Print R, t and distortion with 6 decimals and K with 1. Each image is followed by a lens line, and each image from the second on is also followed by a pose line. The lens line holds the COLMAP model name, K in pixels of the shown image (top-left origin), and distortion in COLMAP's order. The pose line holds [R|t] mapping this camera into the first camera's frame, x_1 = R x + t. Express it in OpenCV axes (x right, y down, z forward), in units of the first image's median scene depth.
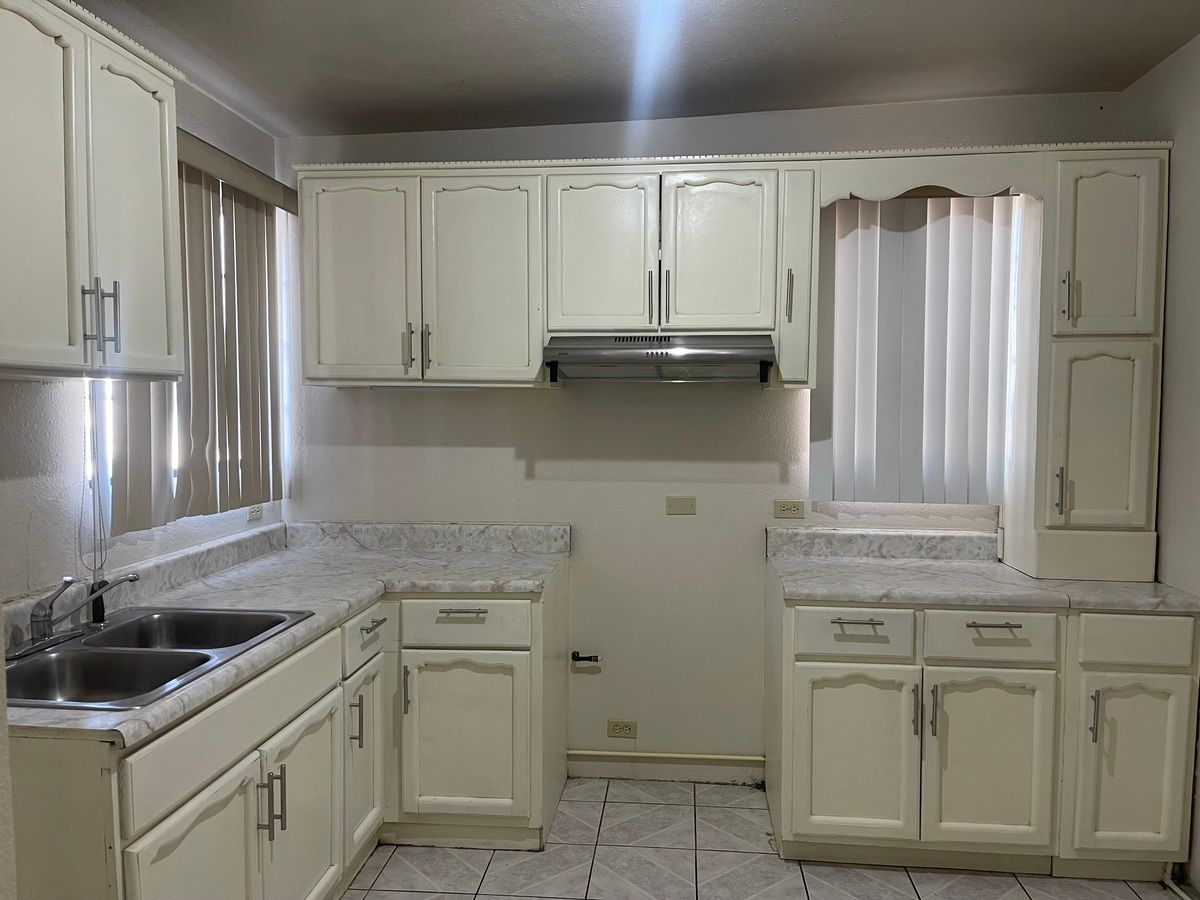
lens RADIAL K [[898.6, 0, 600.0], [0, 898.6, 450.0], [0, 0, 1]] dist [0.051197, 0.000640]
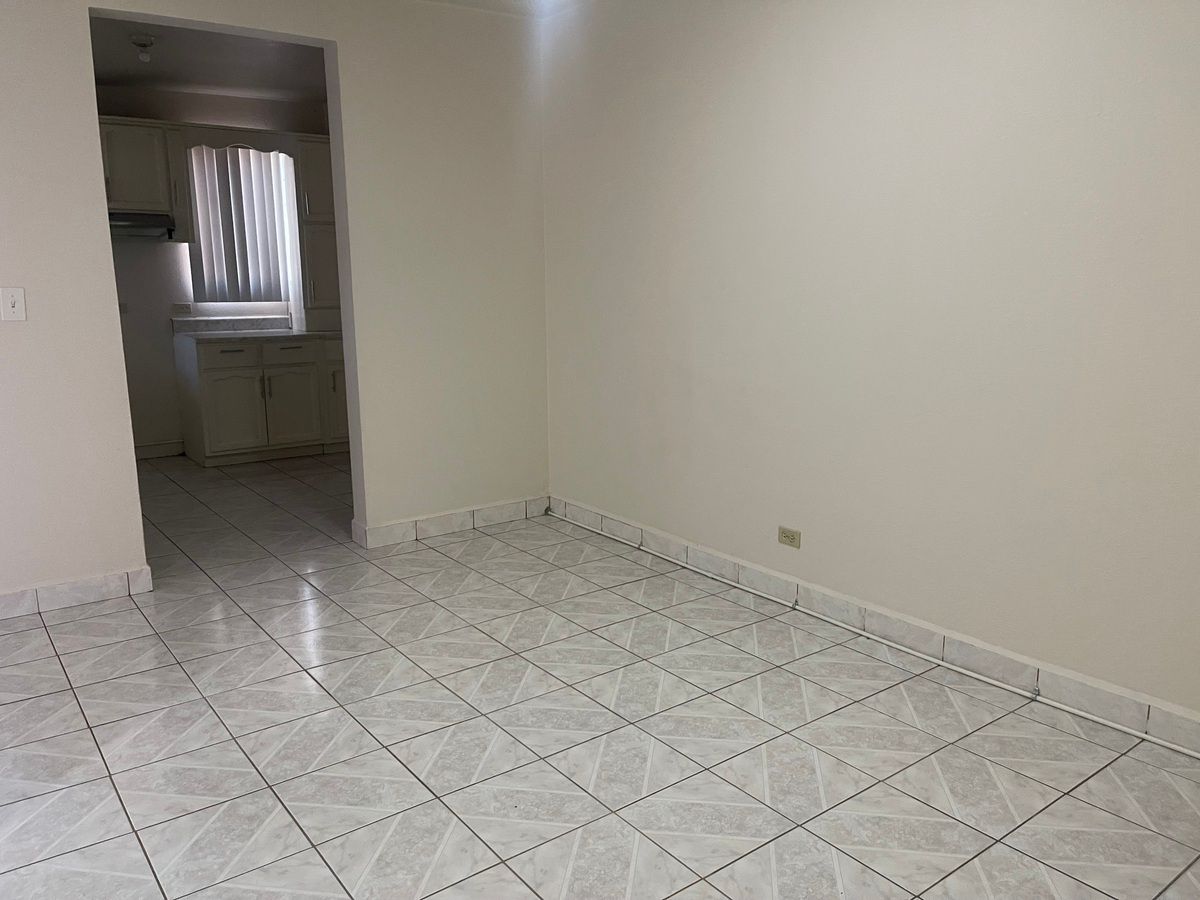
lens RADIAL K [[923.2, 0, 600.0], [0, 923.2, 450.0], [0, 0, 1]] dist [0.068553, -0.095276]
pose [[0.734062, -0.134221, 0.665686, -0.598692], [0.039508, 0.987053, 0.155451, 0.109938], [-0.677933, -0.087811, 0.729861, -1.281641]]
